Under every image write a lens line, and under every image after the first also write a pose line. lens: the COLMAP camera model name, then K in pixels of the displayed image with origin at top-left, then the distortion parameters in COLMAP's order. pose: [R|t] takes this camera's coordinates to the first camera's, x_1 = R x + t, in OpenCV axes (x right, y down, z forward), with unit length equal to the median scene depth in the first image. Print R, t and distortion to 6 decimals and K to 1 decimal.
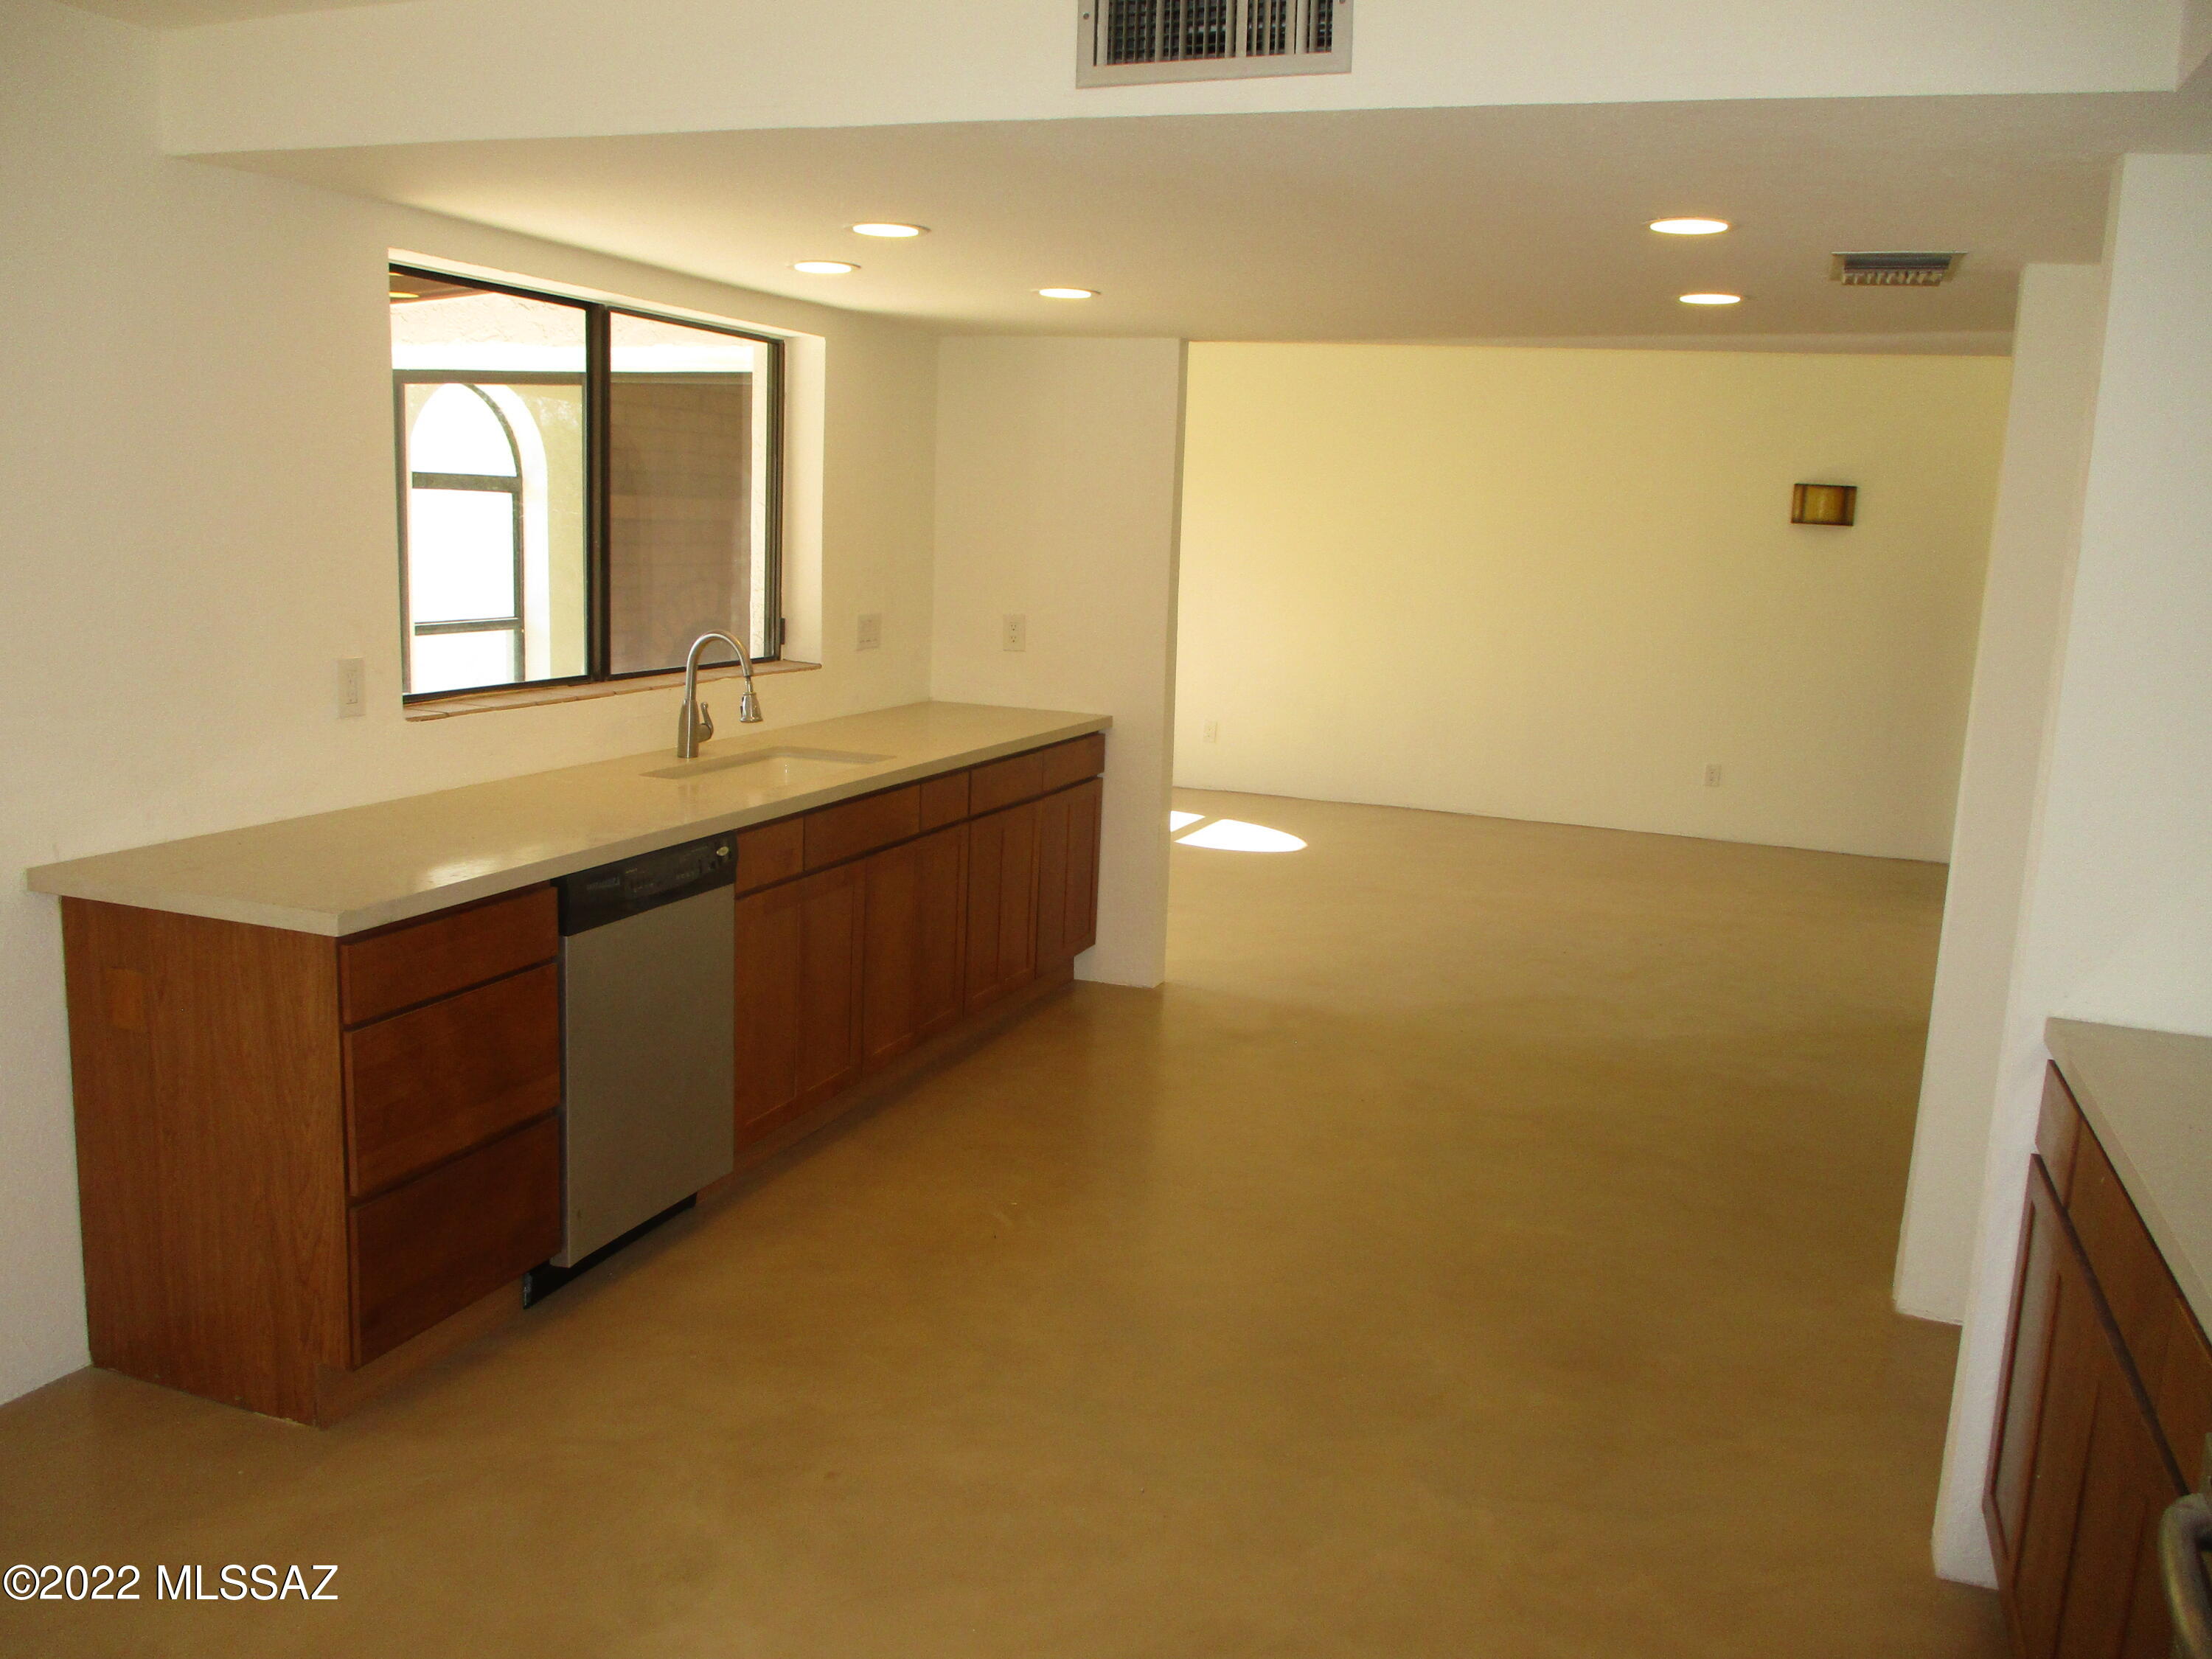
lens RADIAL K [[1804.1, 0, 1109.6], [0, 1804.1, 826.4], [0, 0, 1]] dist [-0.041095, 0.008866]
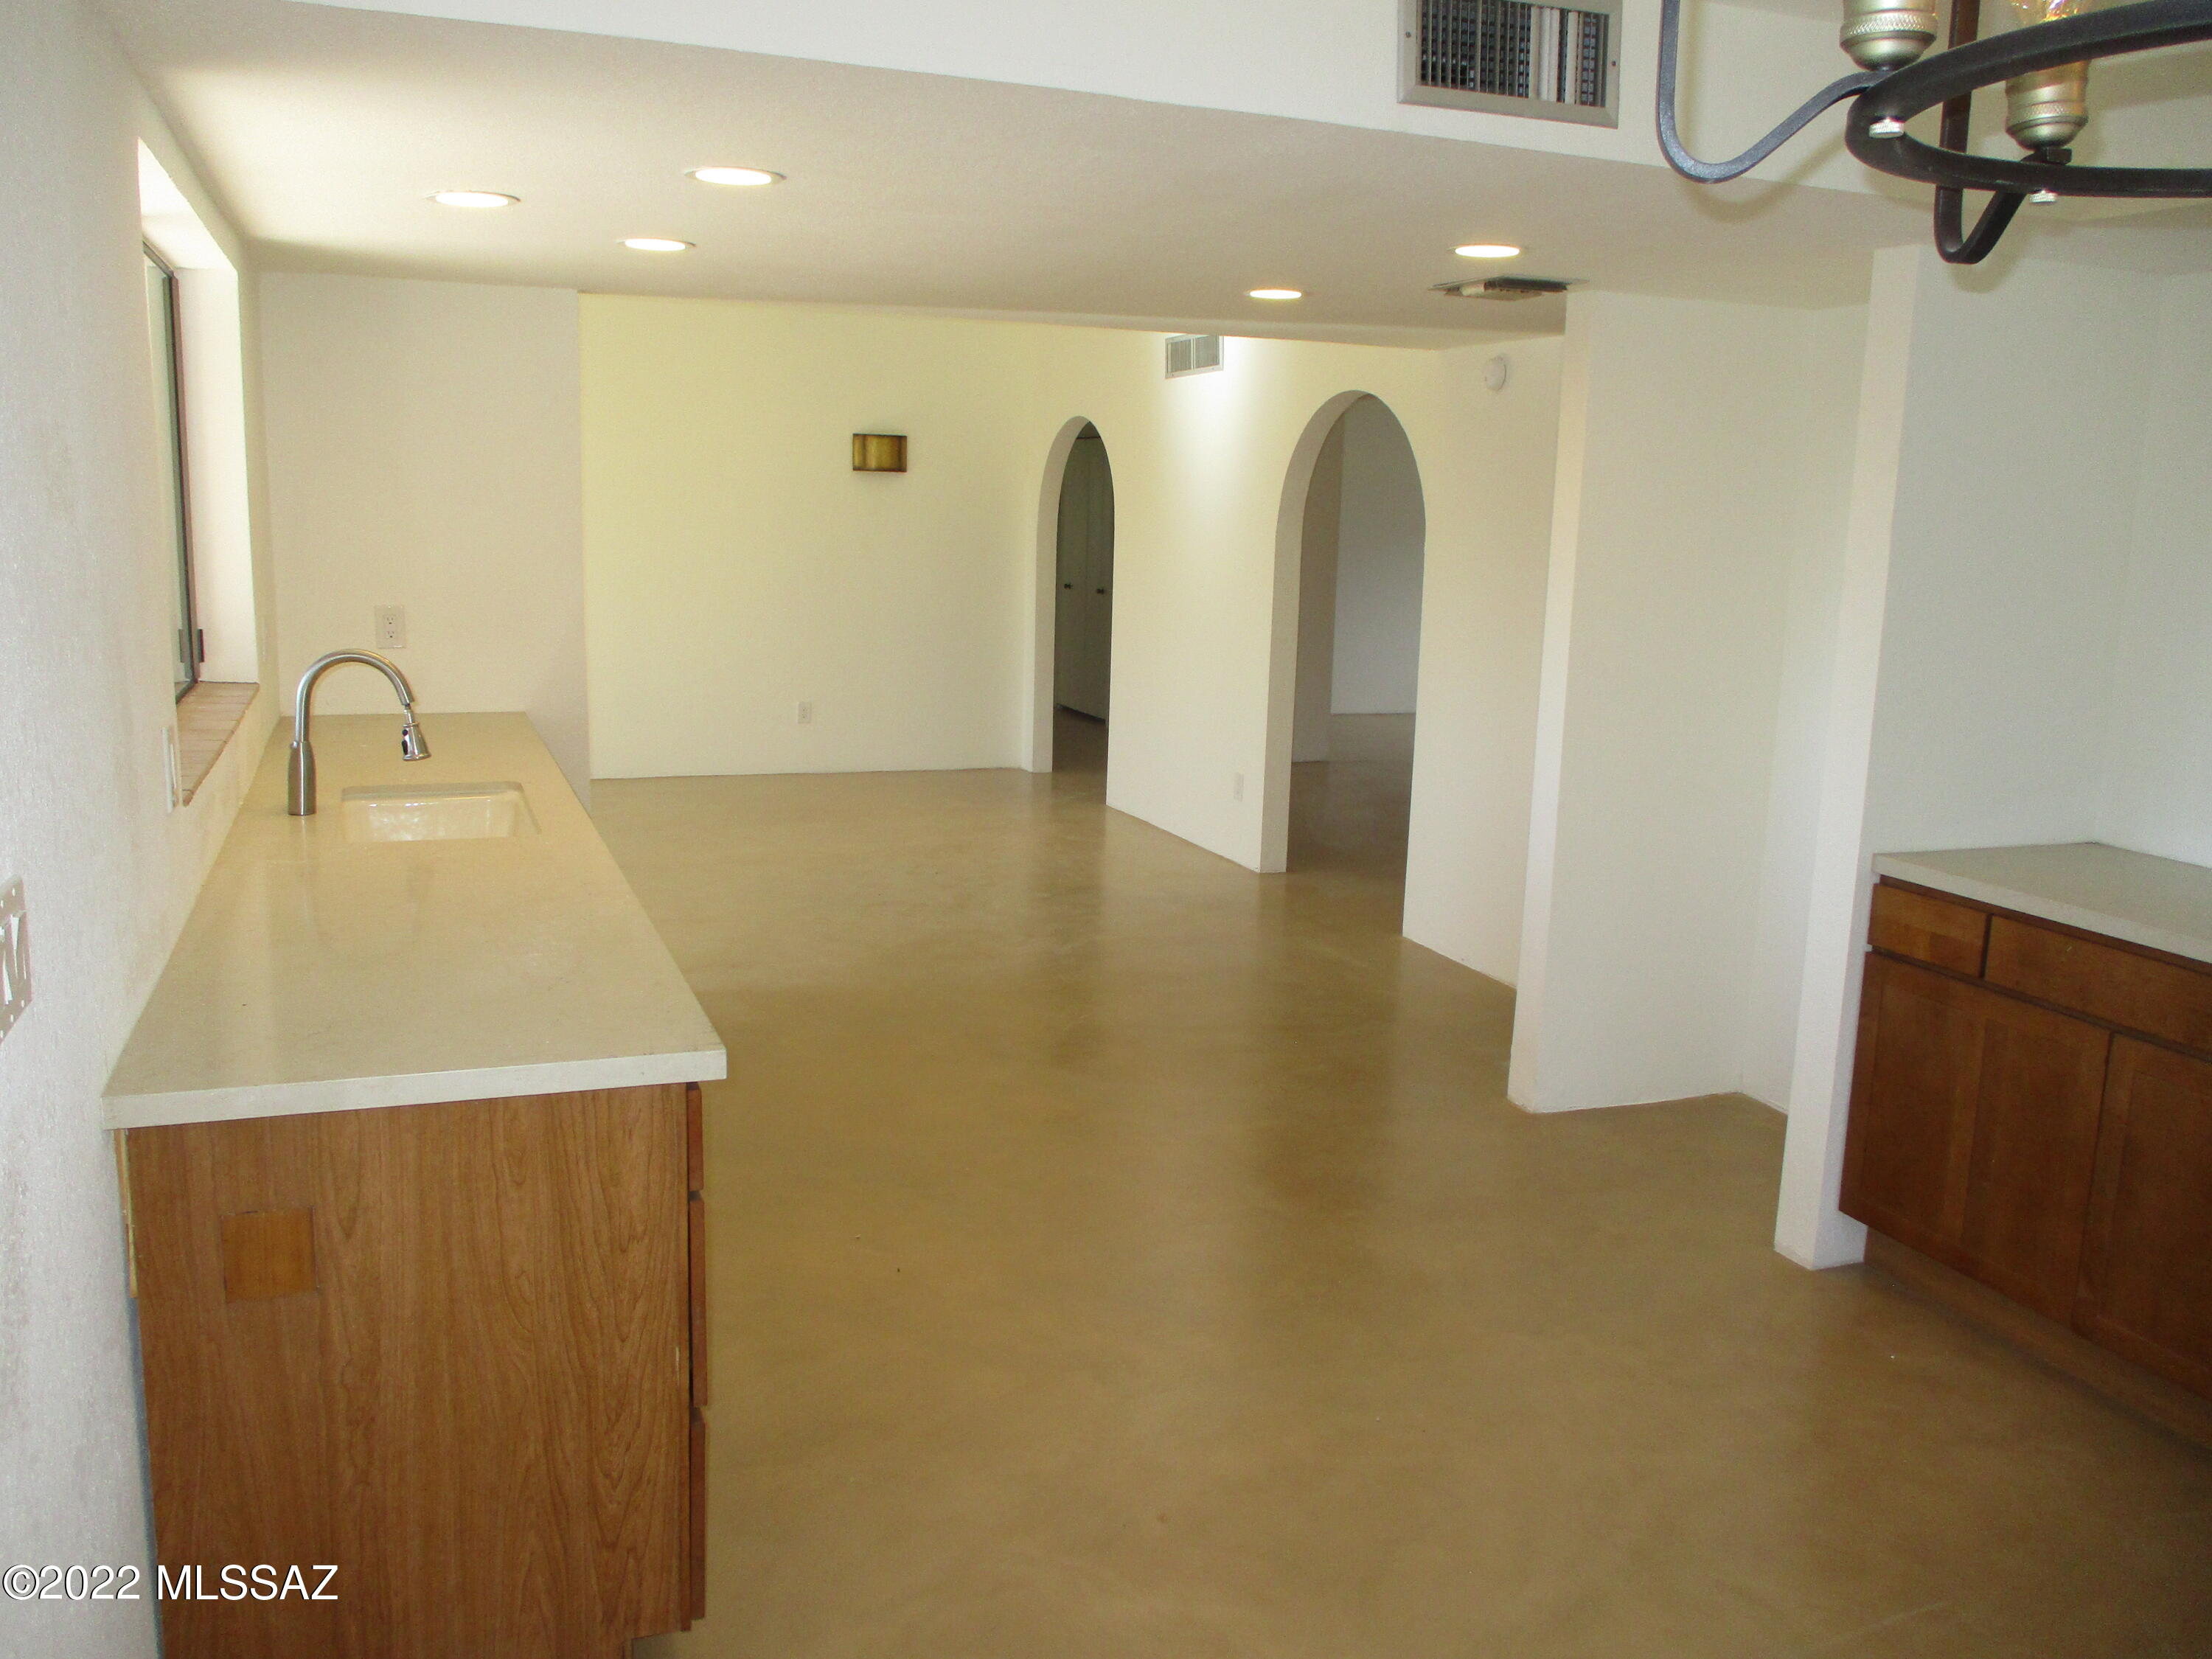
lens RADIAL K [[1815.4, 0, 1108.5], [0, 1815.4, 796.4], [0, 0, 1]] dist [-0.042565, 0.002763]
pose [[0.761753, -0.129220, 0.634849, -0.490869], [0.118107, 0.991184, 0.060035, -0.054477], [-0.637011, 0.029248, 0.770300, 0.178232]]
